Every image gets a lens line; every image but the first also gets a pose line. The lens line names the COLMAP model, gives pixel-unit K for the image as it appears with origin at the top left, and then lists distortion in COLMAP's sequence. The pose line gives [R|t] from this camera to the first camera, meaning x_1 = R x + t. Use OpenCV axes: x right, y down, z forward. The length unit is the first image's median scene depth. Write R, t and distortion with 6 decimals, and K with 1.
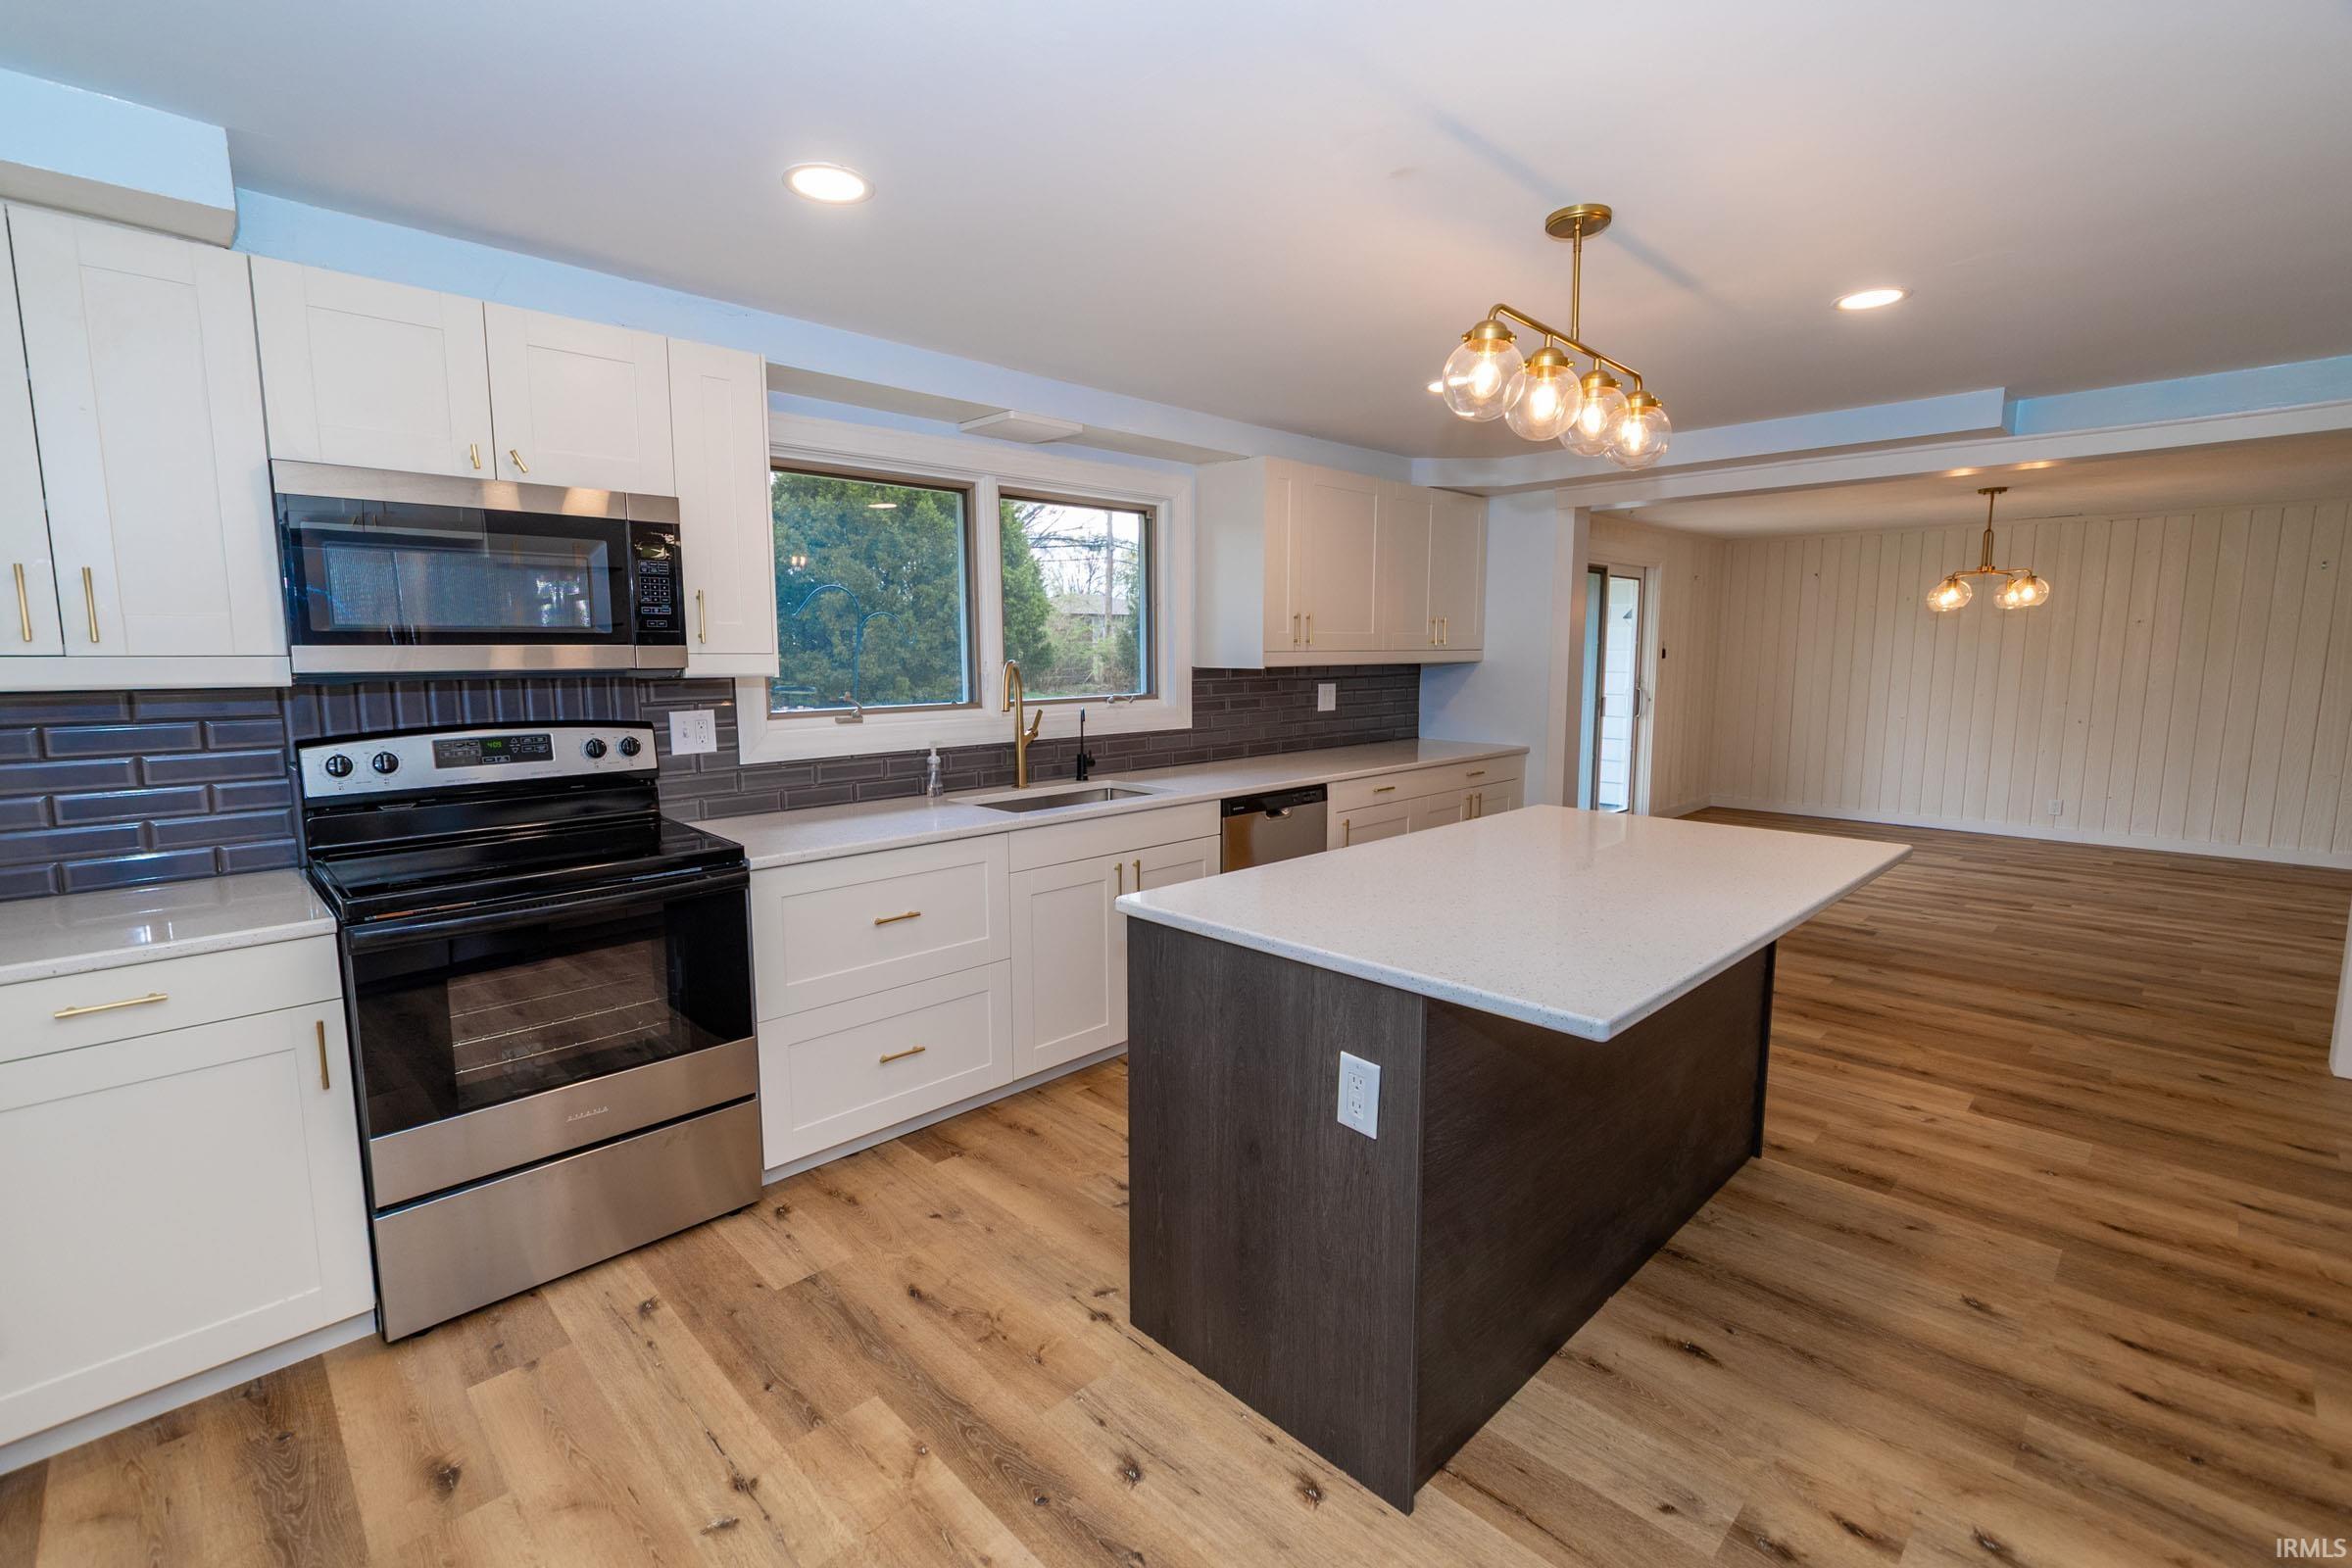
lens RADIAL K [[1043.4, 0, 1172.0], [0, 1043.4, 742.2], [0, 0, 1]] dist [0.000574, 0.005477]
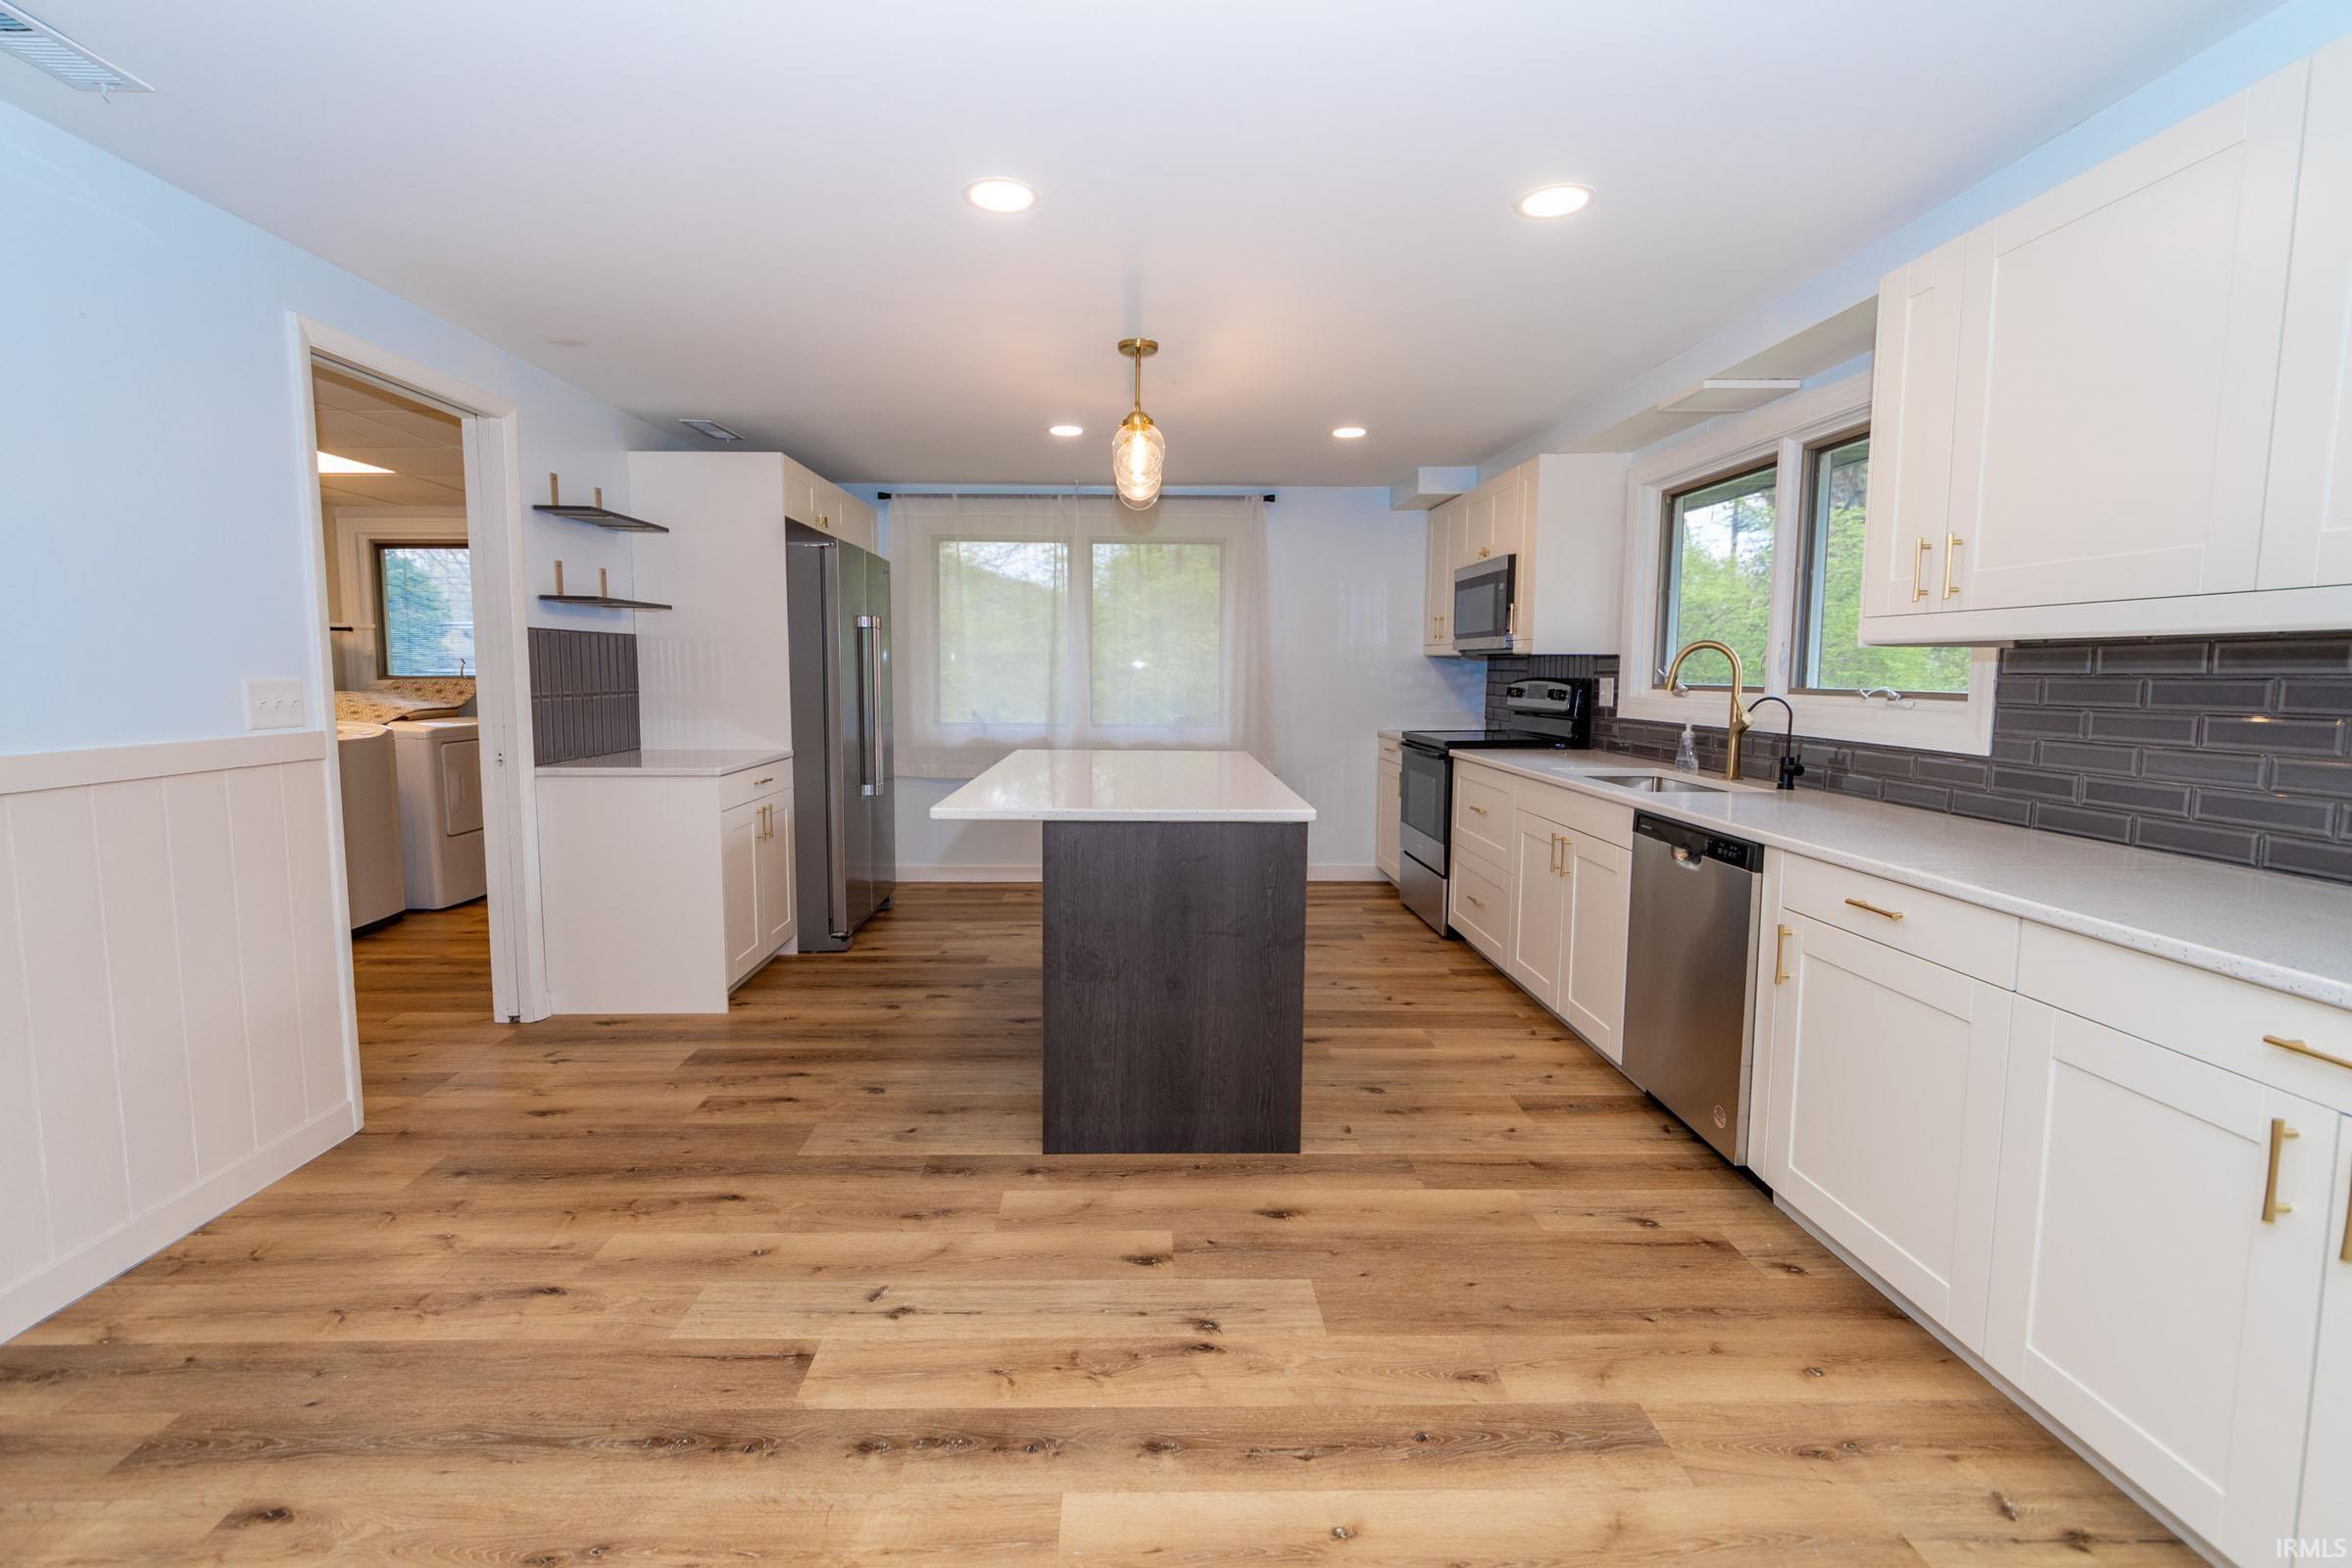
lens RADIAL K [[1039.7, 0, 1158.0], [0, 1039.7, 769.7], [0, 0, 1]] dist [0.002246, -0.000026]
pose [[-0.689065, 0.069264, -0.721382, 1.251316], [-0.070247, 0.984351, 0.161613, -0.112138], [0.721287, 0.162036, -0.673416, 1.805544]]
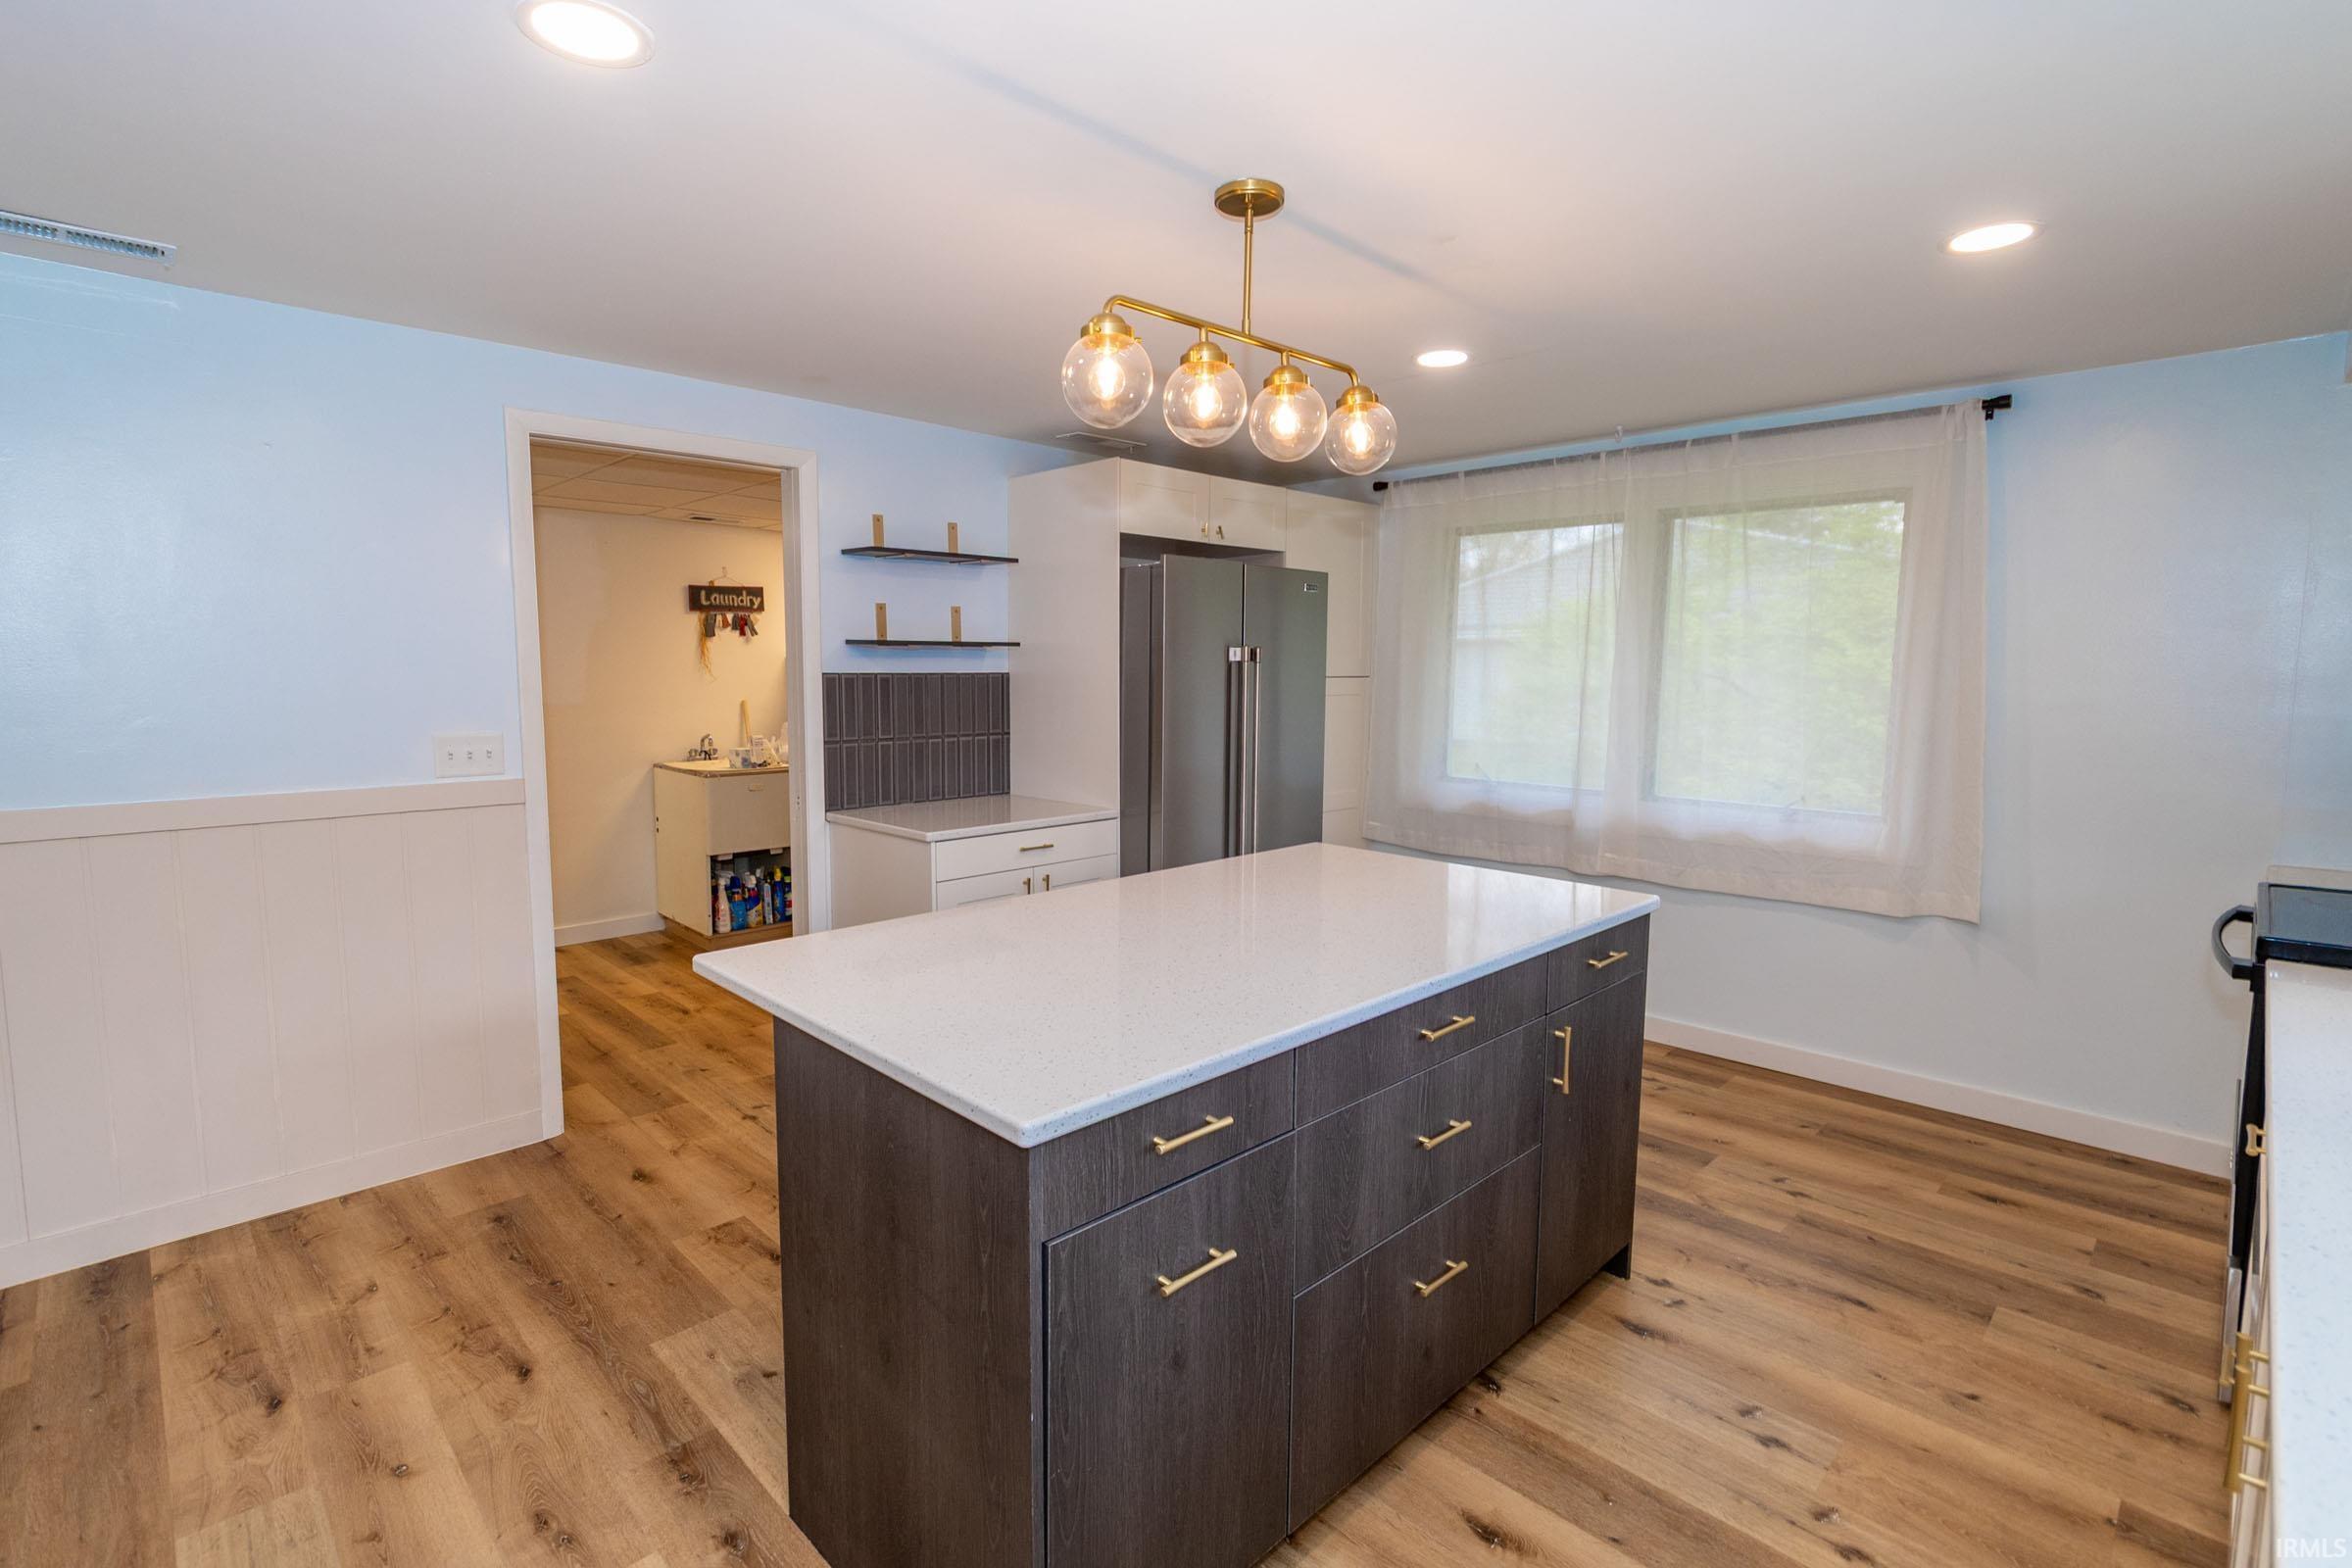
lens RADIAL K [[1086.3, 0, 1151.2], [0, 1086.3, 781.4], [0, 0, 1]] dist [-0.000892, -0.000011]
pose [[-0.999947, -0.004401, 0.009302, 0.381550], [-0.002470, 0.980144, 0.198270, -0.162278], [-0.009990, 0.198236, -0.980103, 1.678809]]
